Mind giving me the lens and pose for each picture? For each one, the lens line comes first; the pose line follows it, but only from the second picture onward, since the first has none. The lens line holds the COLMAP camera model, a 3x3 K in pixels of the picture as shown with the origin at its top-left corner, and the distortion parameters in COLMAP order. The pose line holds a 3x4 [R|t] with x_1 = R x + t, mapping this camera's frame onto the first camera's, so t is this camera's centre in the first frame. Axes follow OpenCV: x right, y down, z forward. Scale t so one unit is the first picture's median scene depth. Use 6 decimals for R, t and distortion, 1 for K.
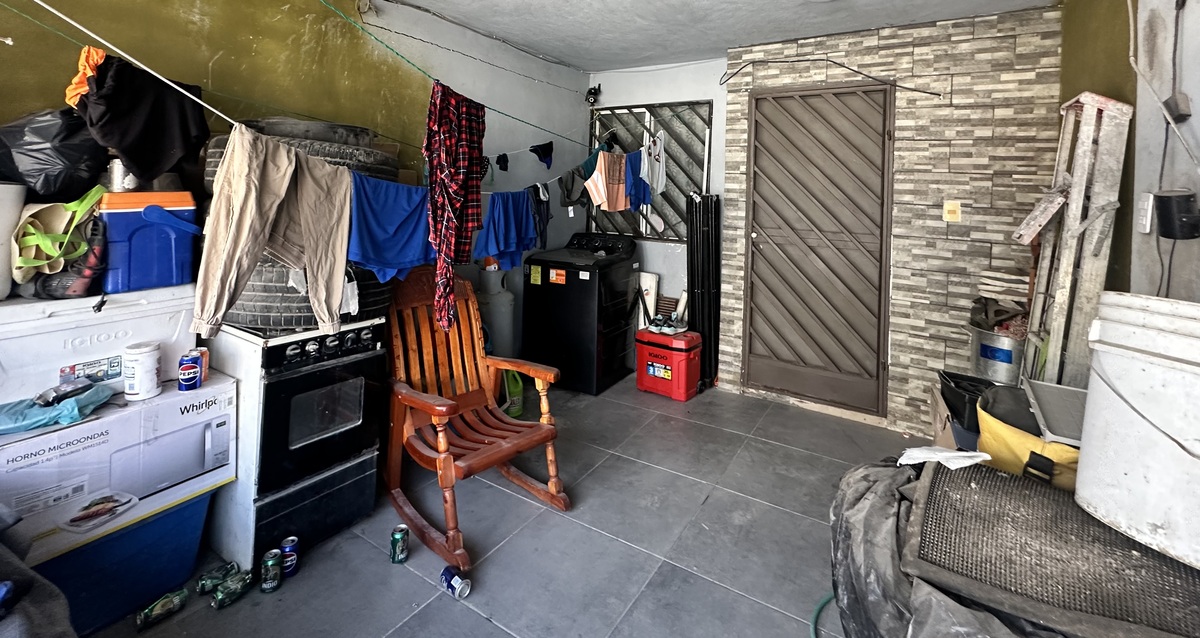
lens RADIAL K [[502.6, 0, 599.0], [0, 502.6, 317.4], [0, 0, 1]] dist [-0.000243, -0.000208]
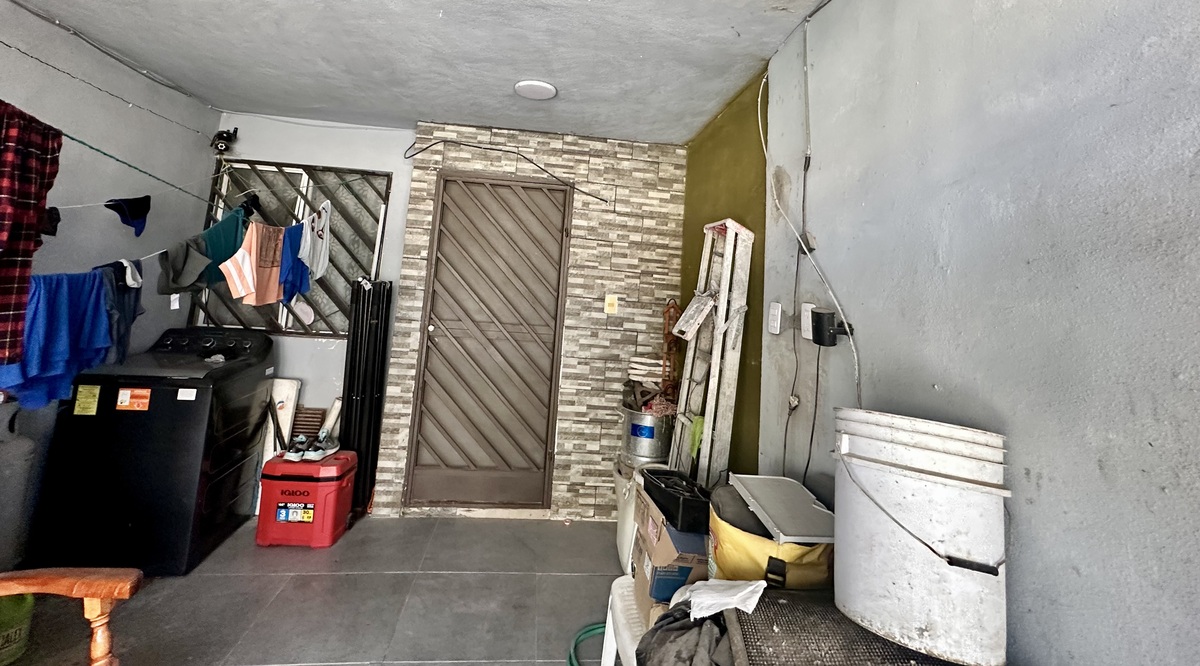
lens RADIAL K [[563.0, 0, 601.7], [0, 563.0, 286.2], [0, 0, 1]] dist [-0.004254, 0.001487]
pose [[0.796190, 0.035918, 0.603980, -0.054358], [0.094246, 0.978690, -0.182440, -0.044252], [-0.597661, 0.202179, 0.775838, 0.102835]]
